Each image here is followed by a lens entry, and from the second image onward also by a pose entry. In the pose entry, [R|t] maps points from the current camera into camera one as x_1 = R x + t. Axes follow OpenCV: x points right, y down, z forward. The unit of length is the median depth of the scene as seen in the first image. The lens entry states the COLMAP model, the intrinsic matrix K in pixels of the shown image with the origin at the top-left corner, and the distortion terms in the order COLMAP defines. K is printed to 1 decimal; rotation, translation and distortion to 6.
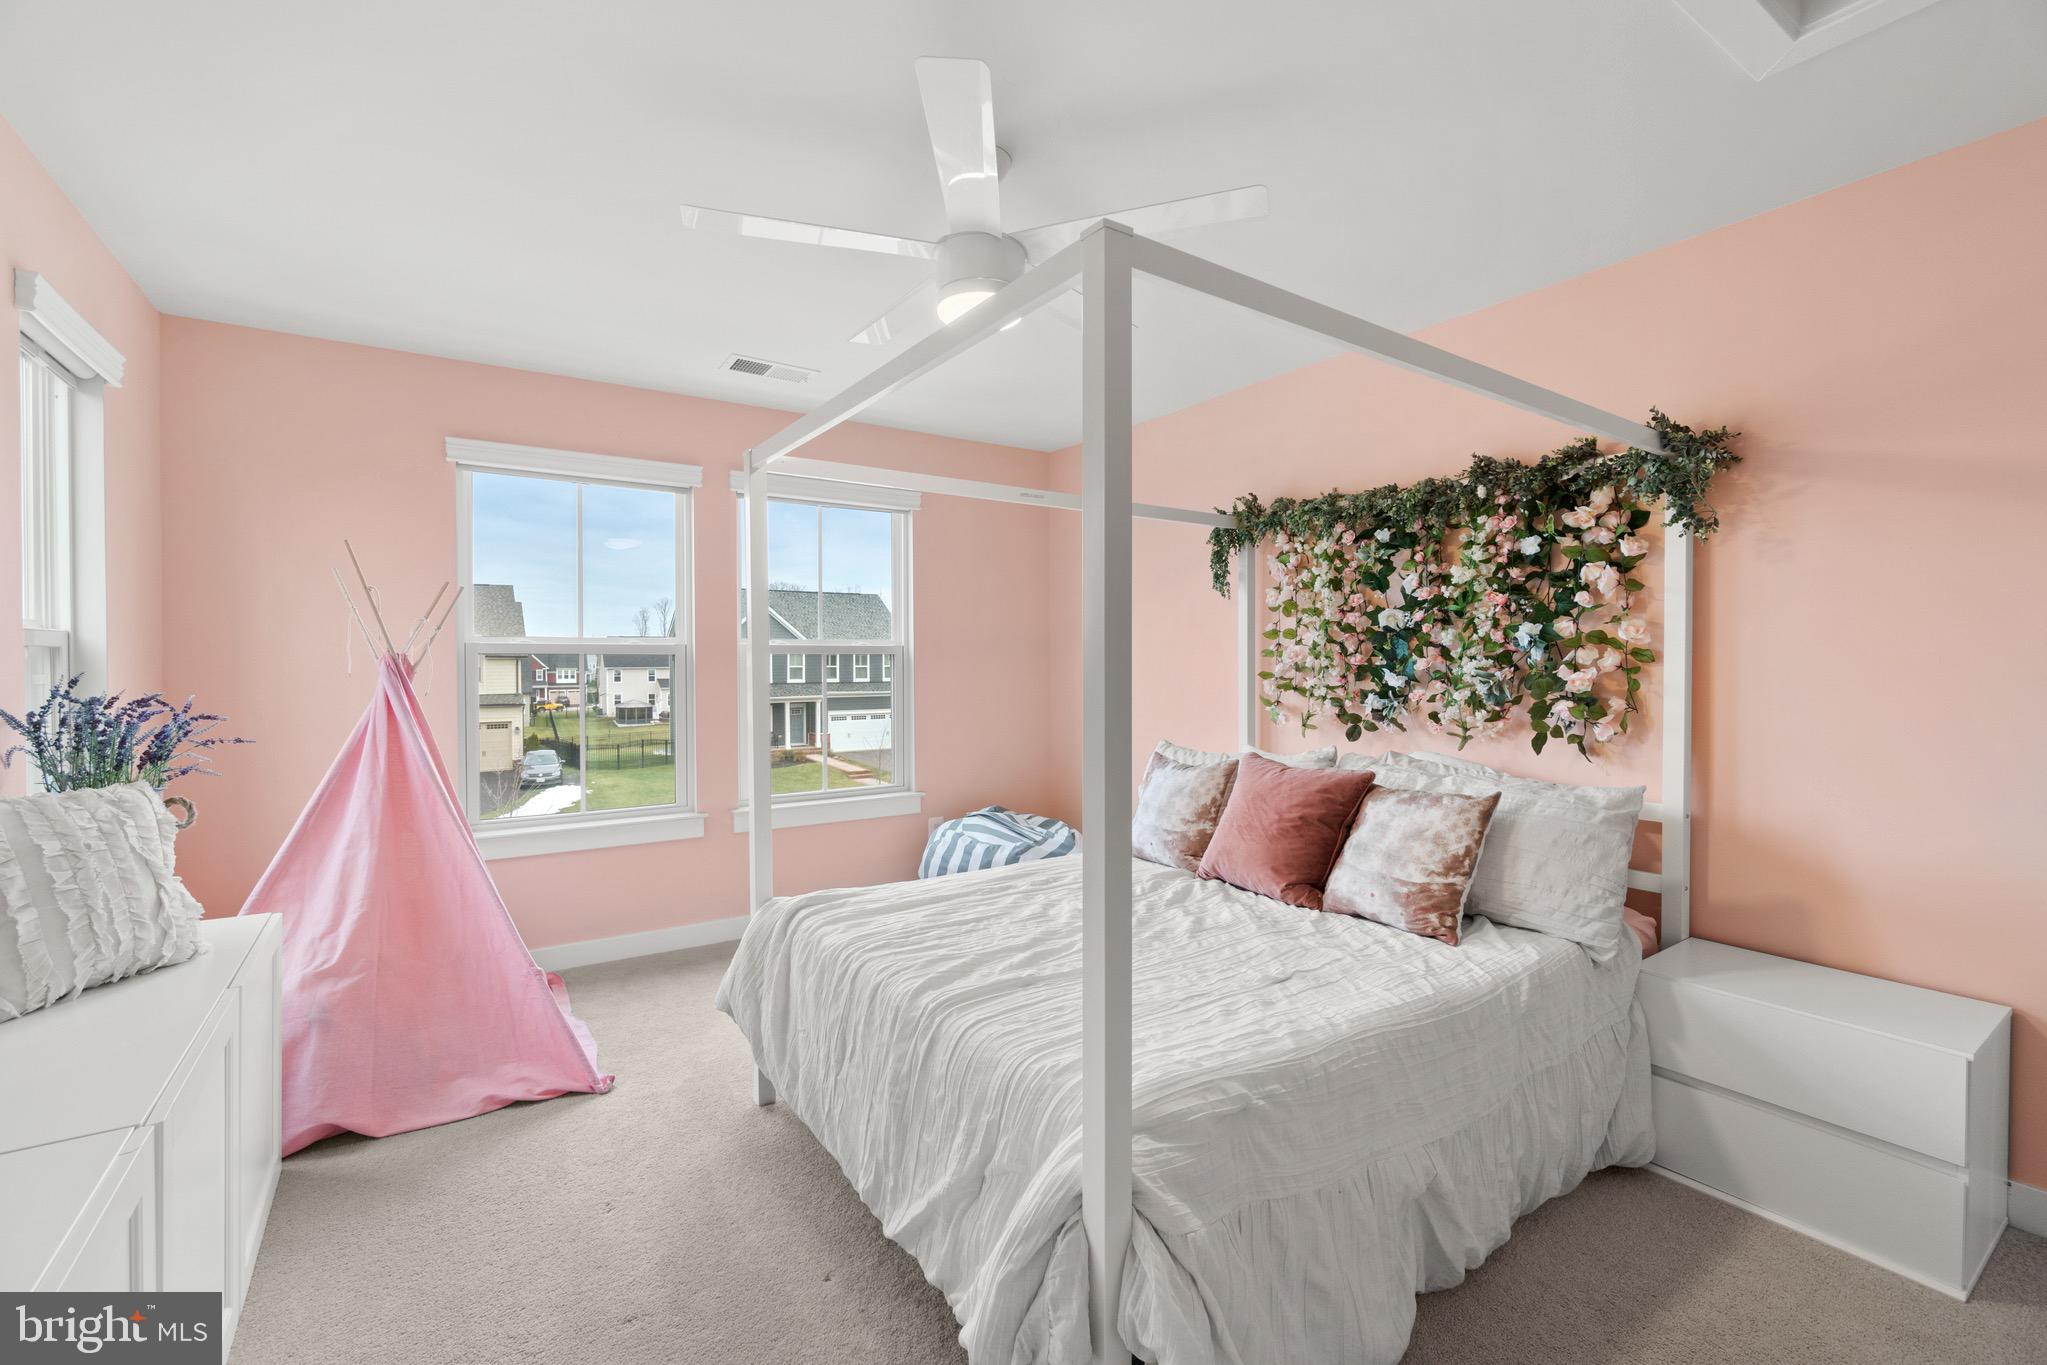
lens RADIAL K [[889.9, 0, 1026.6], [0, 889.9, 672.2], [0, 0, 1]] dist [-0.003390, -0.000786]
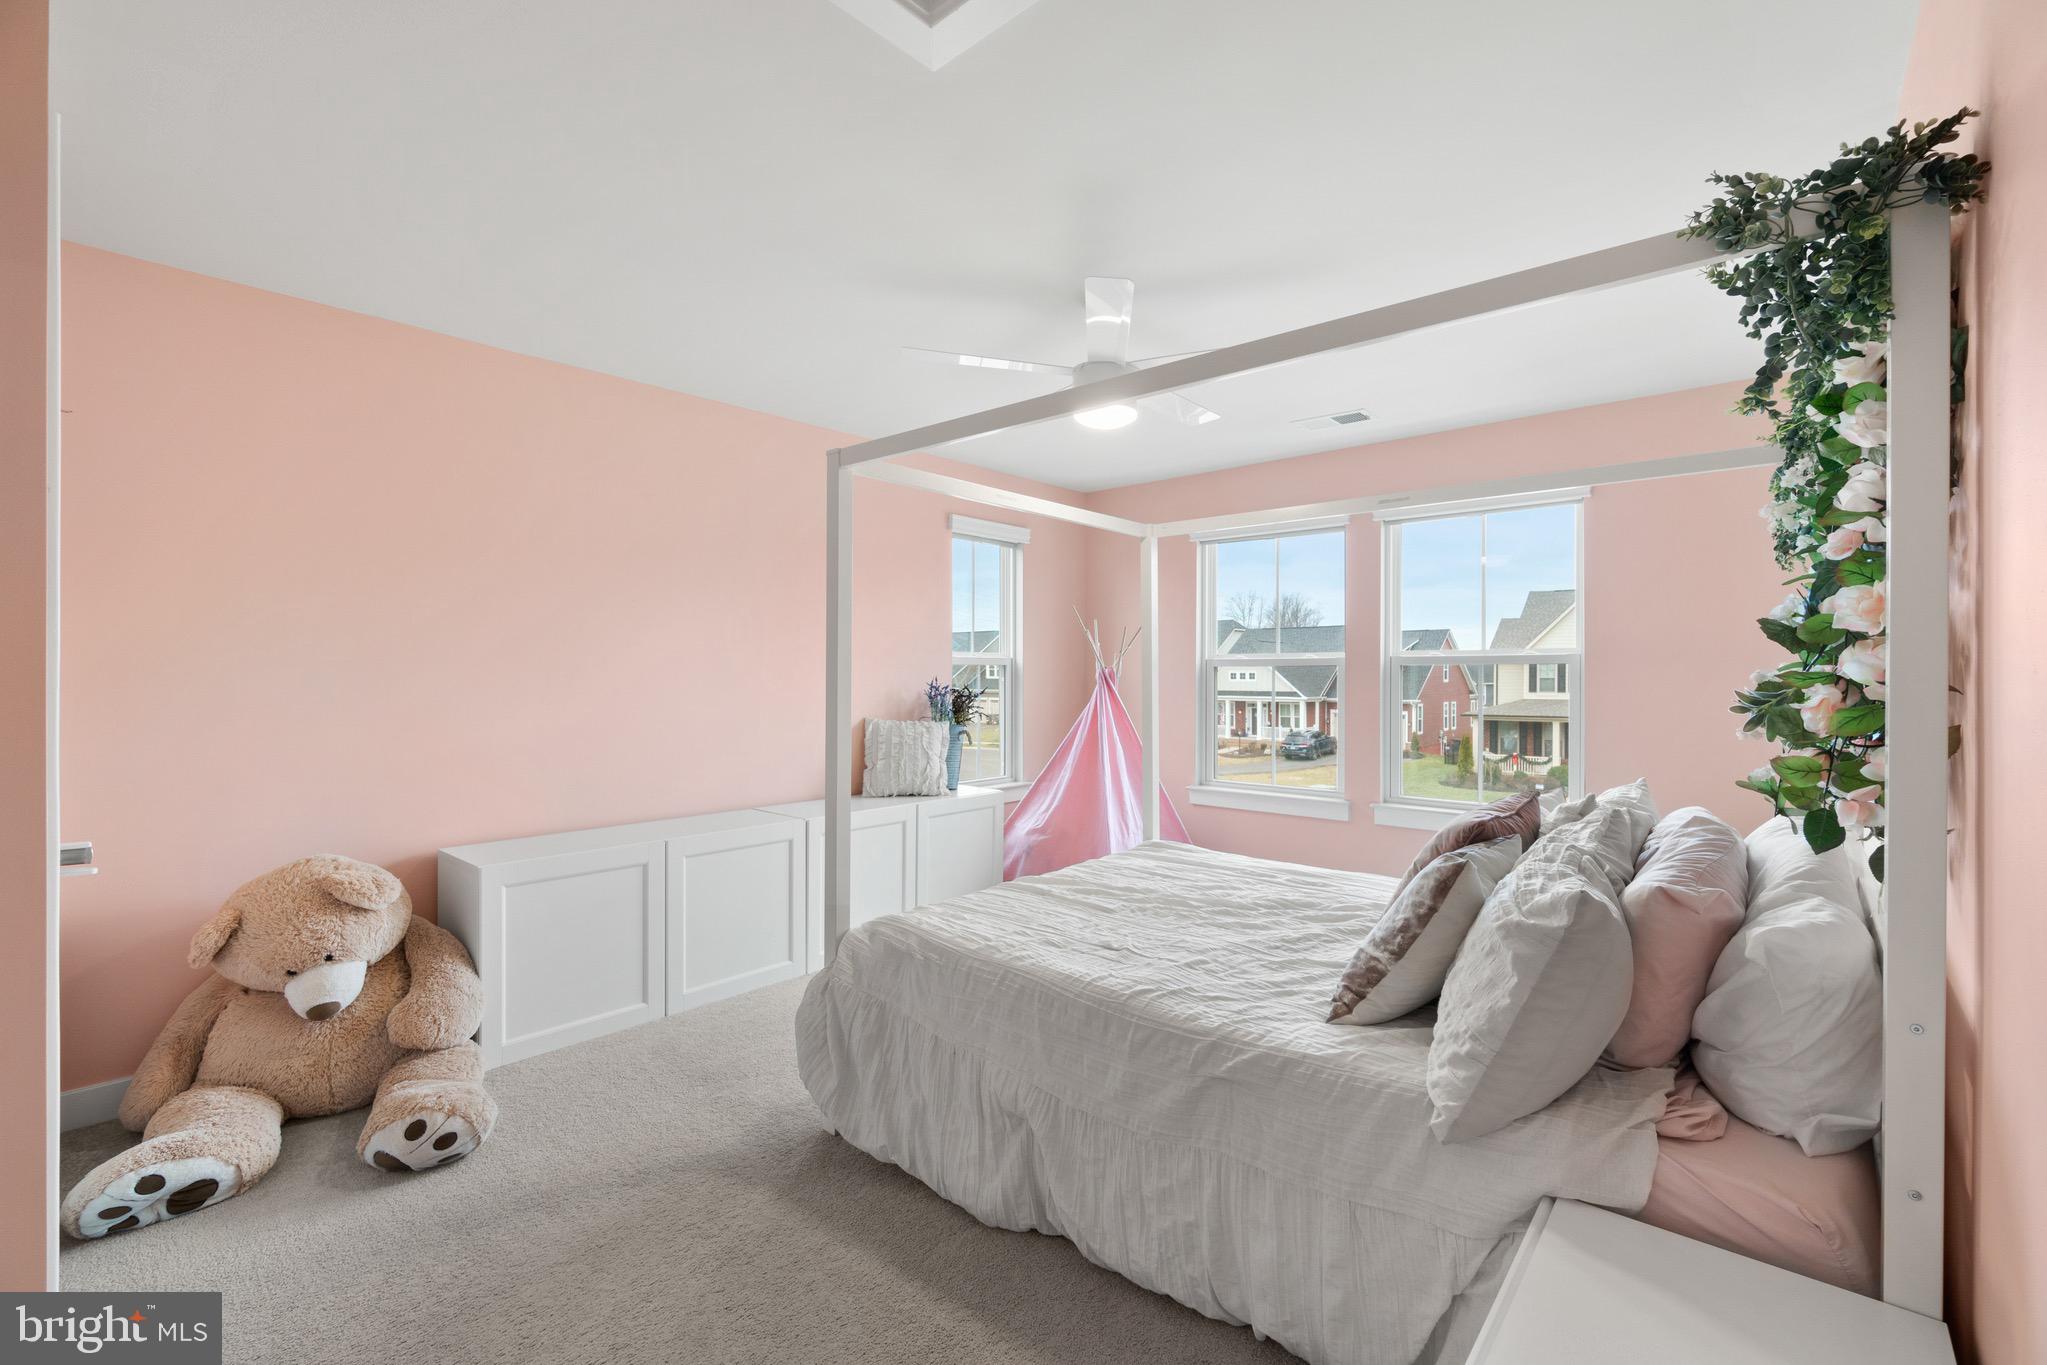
lens RADIAL K [[889.9, 0, 1030.5], [0, 889.9, 677.4], [0, 0, 1]] dist [-0.003390, -0.000786]
pose [[0.245436, 0.006185, -0.969393, 1.330664], [-0.014264, 0.999894, 0.002769, -0.006095], [0.969308, 0.013147, 0.245498, 0.591398]]
